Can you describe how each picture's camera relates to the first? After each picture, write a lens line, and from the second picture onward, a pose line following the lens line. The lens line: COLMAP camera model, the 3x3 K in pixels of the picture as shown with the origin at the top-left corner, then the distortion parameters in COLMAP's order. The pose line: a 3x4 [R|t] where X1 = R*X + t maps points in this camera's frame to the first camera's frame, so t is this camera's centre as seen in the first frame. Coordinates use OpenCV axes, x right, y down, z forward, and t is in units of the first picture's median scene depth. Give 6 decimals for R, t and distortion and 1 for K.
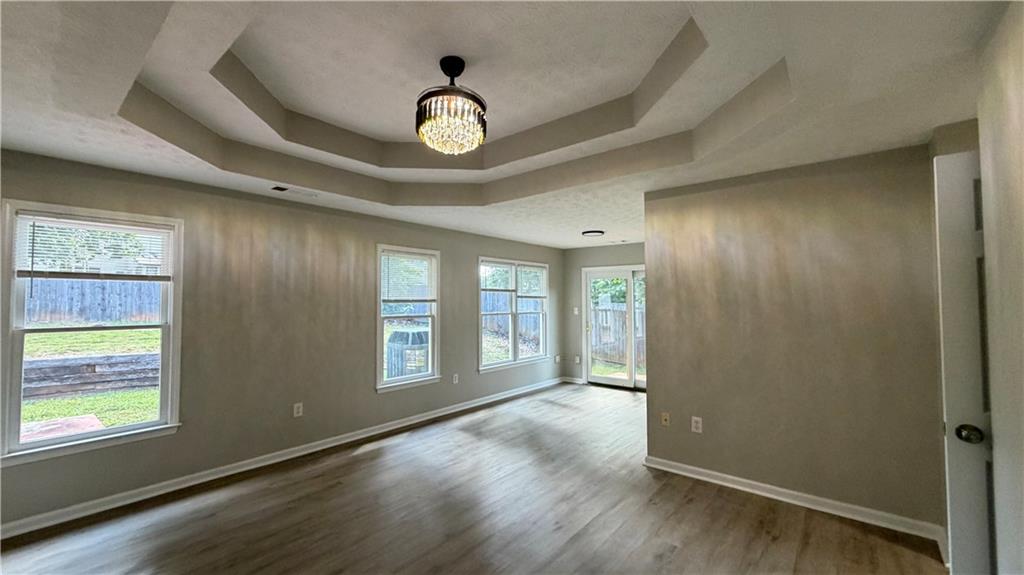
lens RADIAL K [[410.9, 0, 509.8], [0, 410.9, 292.2], [0, 0, 1]] dist [0.000902, 0.000557]
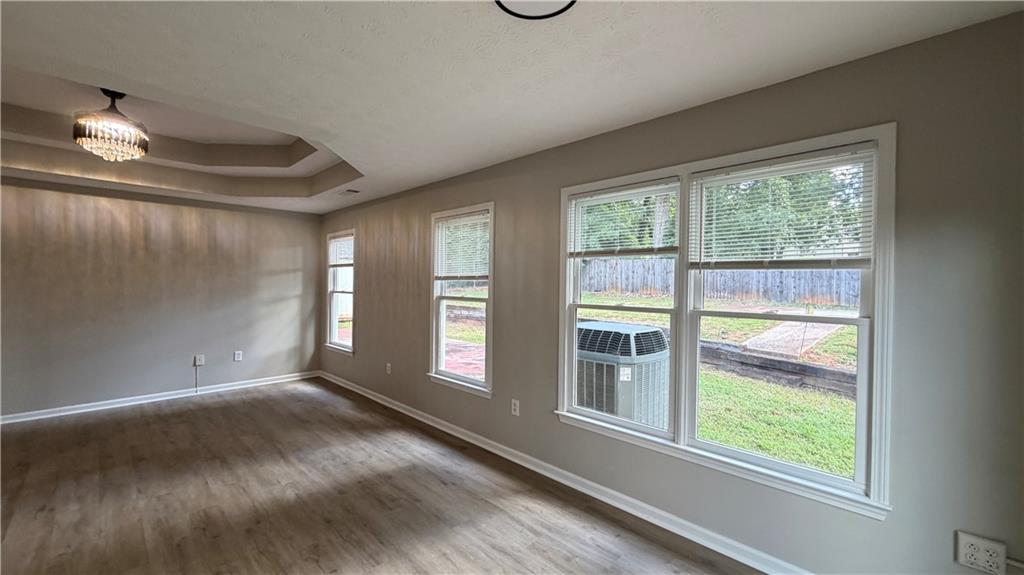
lens RADIAL K [[410.9, 0, 511.8], [0, 410.9, 284.6], [0, 0, 1]] dist [0.000902, 0.000557]
pose [[-0.095195, 0.004390, -0.995449, 0.519335], [0.013466, 0.999904, 0.003122, 0.032593], [0.995368, -0.013107, -0.095245, 1.171860]]
